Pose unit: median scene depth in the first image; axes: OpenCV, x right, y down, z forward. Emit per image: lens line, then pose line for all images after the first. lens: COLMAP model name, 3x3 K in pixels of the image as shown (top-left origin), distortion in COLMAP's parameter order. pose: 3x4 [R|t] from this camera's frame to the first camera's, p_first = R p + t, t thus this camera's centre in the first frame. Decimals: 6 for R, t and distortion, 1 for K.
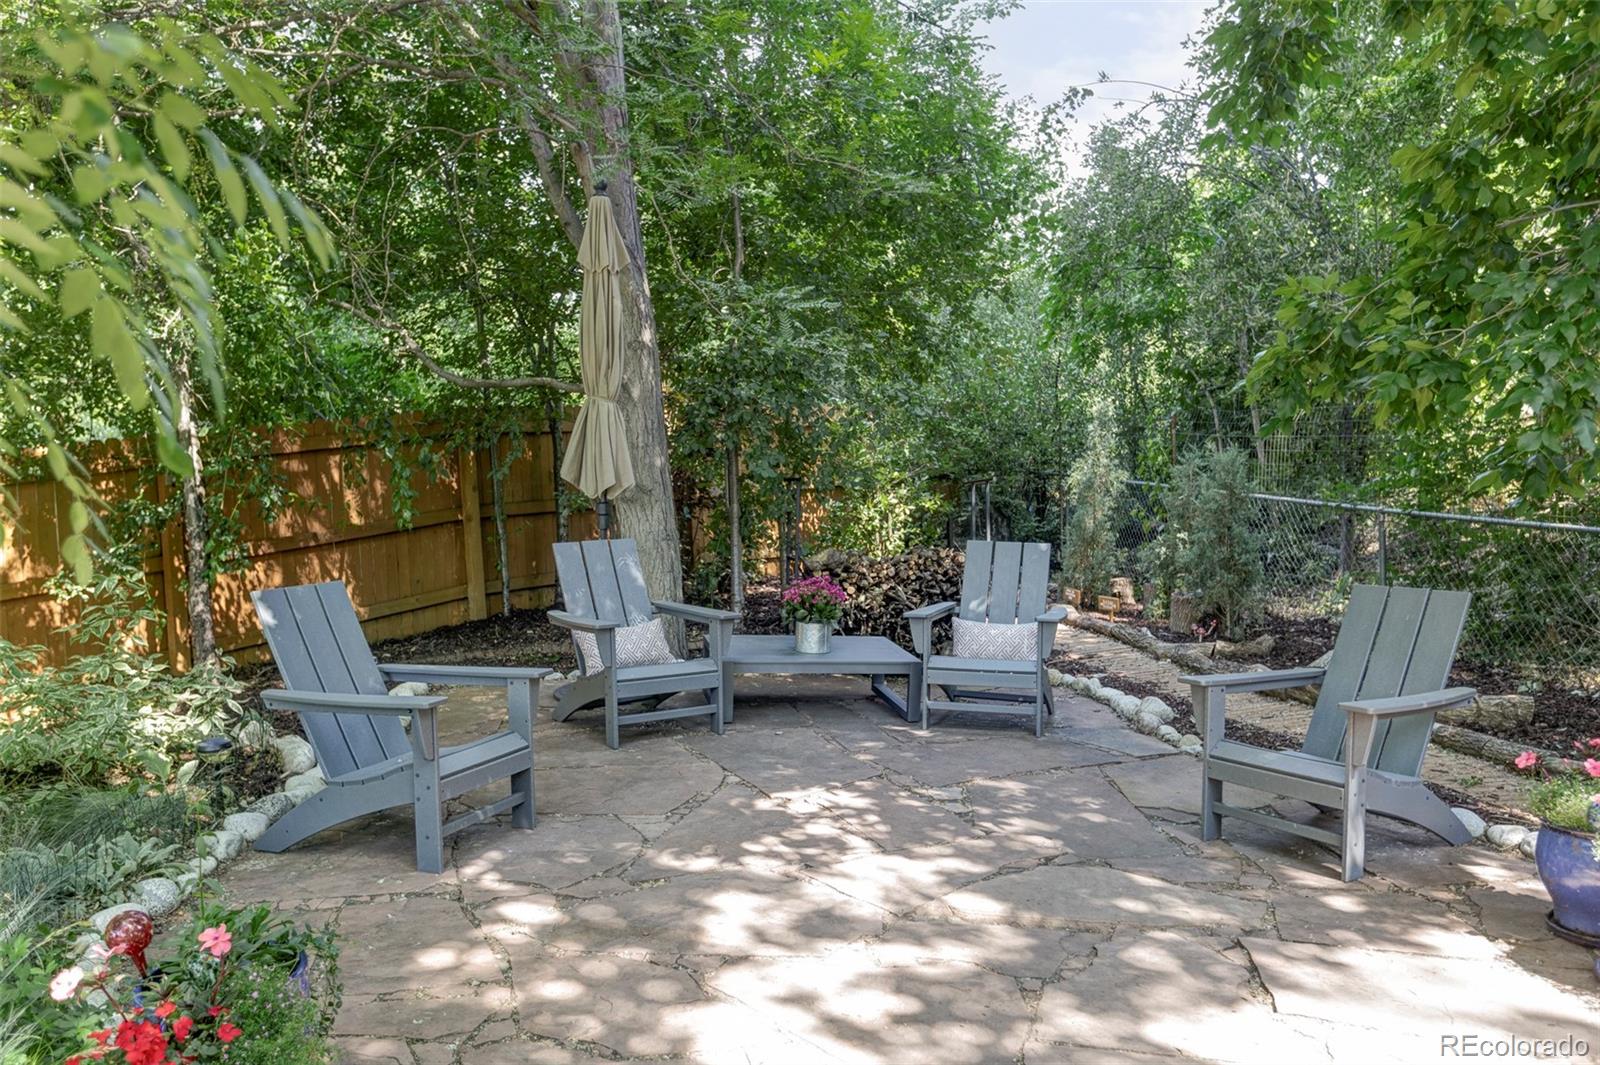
lens RADIAL K [[1297.3, 0, 800.0], [0, 1297.3, 532.5], [0, 0, 1]] dist [0.042513, -0.097025]
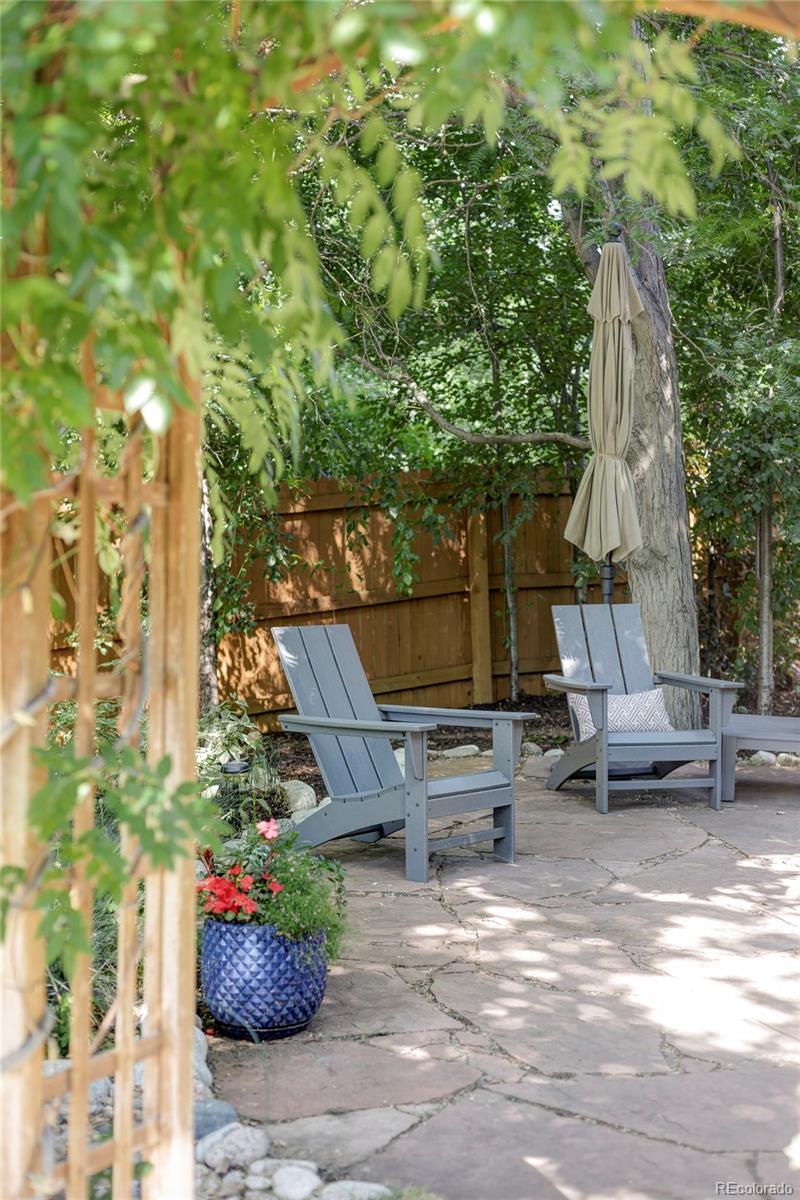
lens RADIAL K [[1687.0, 0, 400.0], [0, 1687.0, 600.0], [0, 0, 1]] dist [-0.036107, -0.028928]
pose [[0.954783, 0.025209, -0.296232, 0.051184], [-0.030255, 0.999465, -0.012461, 0.016520], [0.295759, 0.020860, 0.955035, -0.160196]]
